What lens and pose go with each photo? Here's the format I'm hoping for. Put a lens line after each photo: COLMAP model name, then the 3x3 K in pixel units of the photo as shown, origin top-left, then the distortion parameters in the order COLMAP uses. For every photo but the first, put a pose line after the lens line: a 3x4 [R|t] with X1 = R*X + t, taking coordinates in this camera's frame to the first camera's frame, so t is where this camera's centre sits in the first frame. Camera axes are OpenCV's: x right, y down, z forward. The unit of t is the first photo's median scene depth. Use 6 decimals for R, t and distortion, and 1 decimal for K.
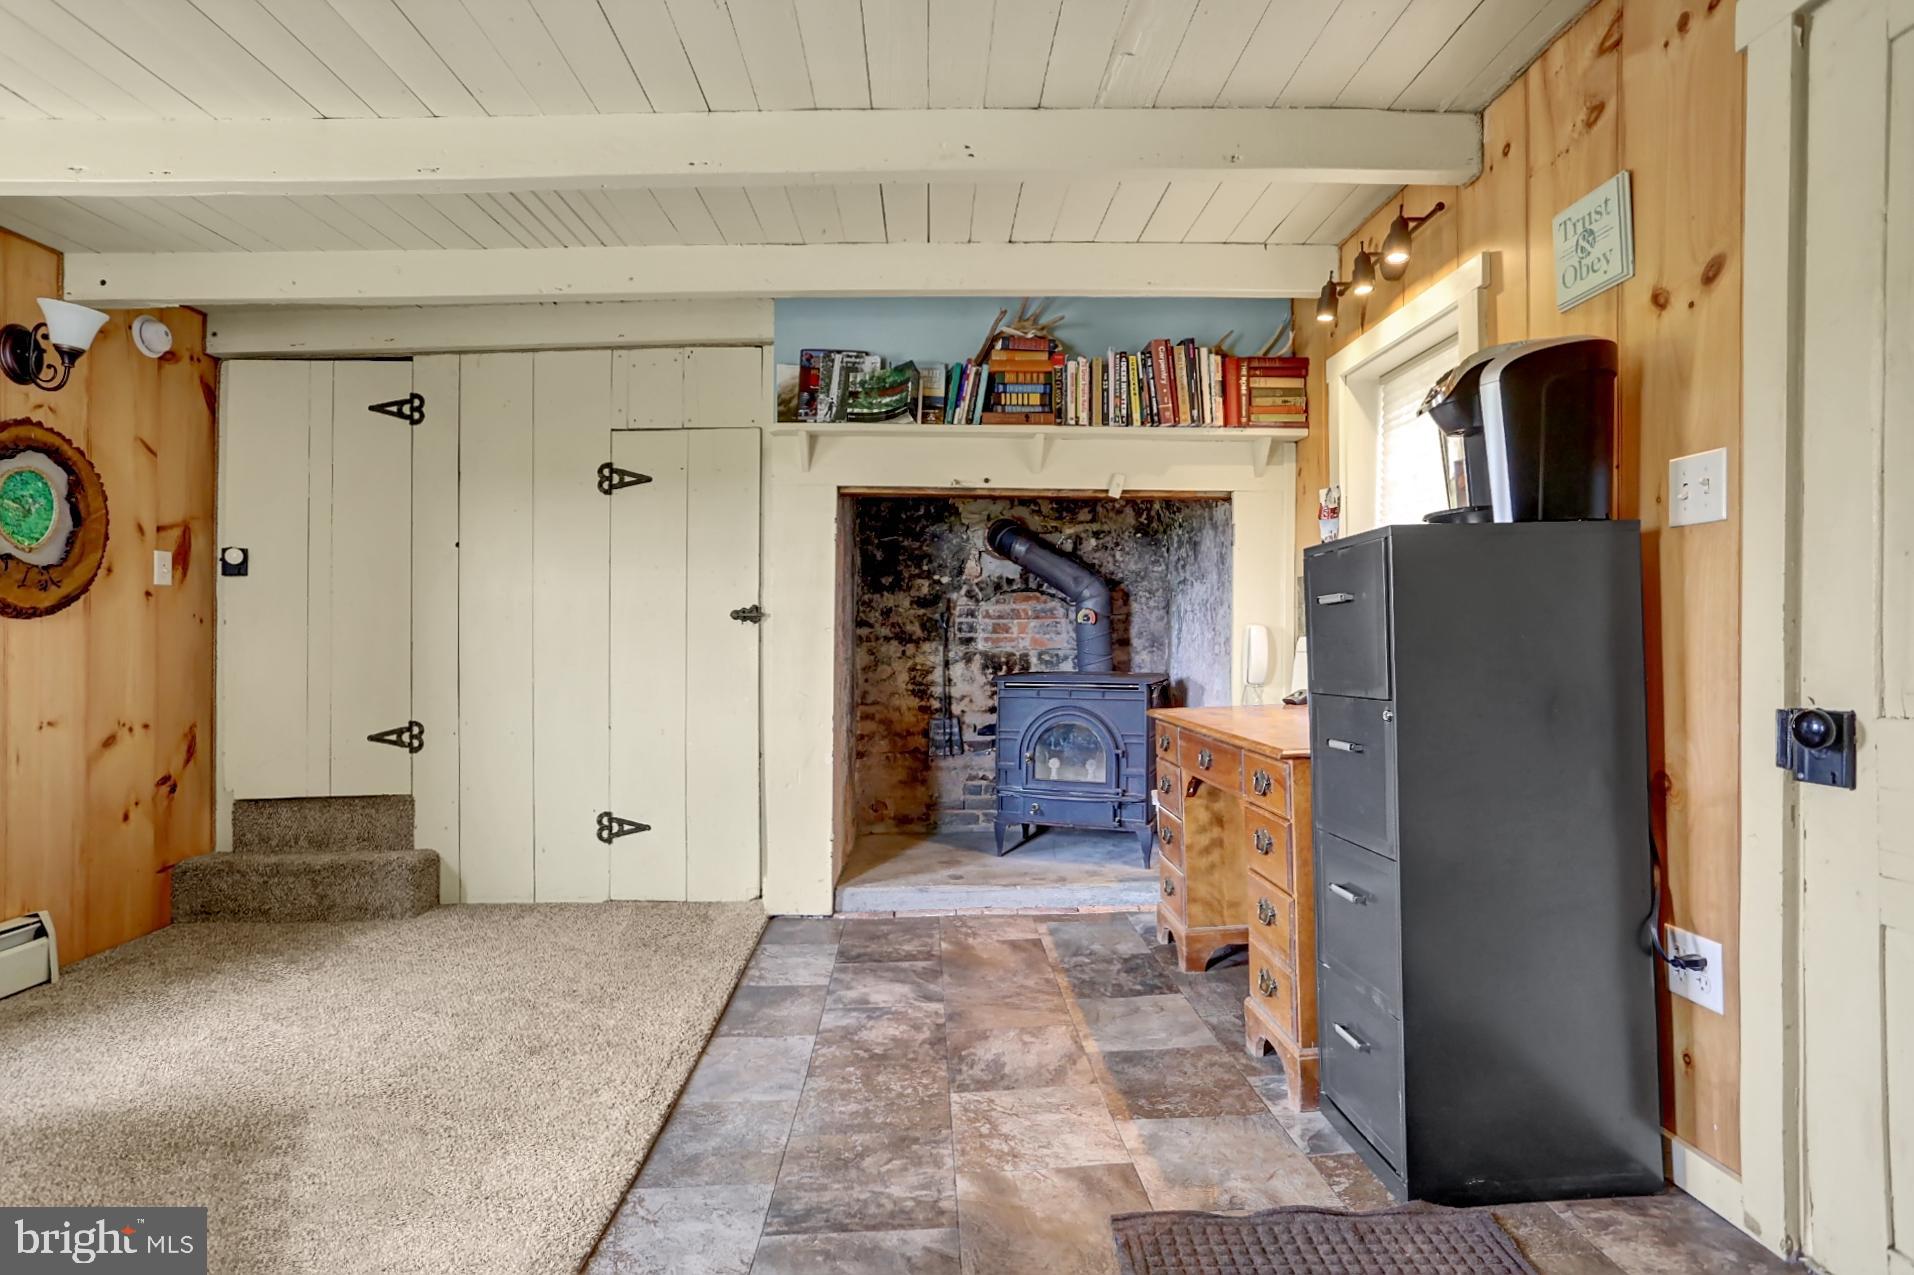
lens RADIAL K [[992.8, 0, 961.9], [0, 992.8, 644.2], [0, 0, 1]] dist [0.007972, -0.001524]
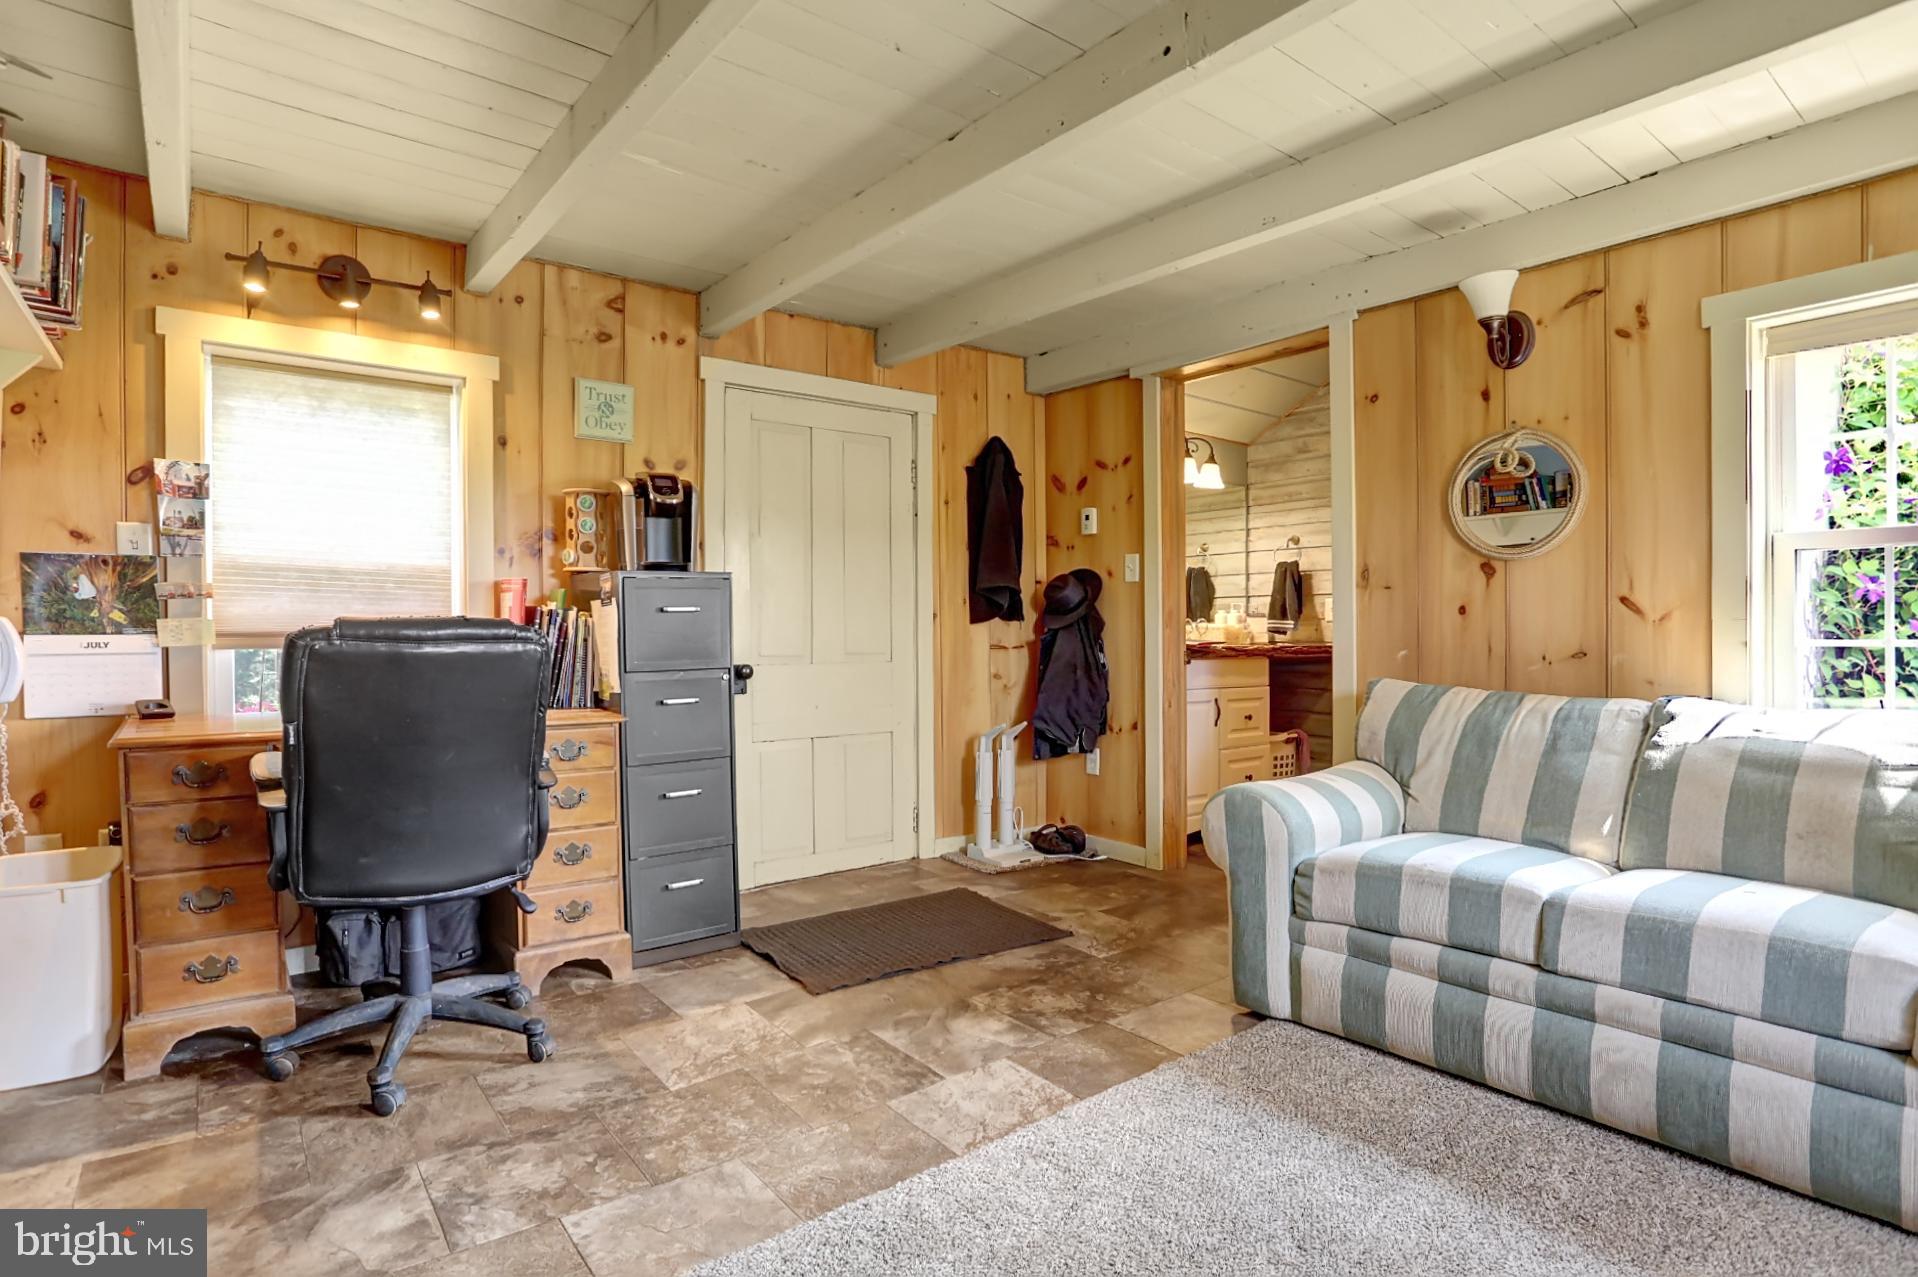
lens RADIAL K [[994.9, 0, 959.4], [0, 994.9, 638.7], [0, 0, 1]] dist [0.007972, -0.001524]
pose [[-0.608609, 0.012350, 0.793374, -1.077861], [0.009546, 0.999920, -0.008242, 0.014554], [-0.793413, 0.002557, -0.608679, 1.515753]]
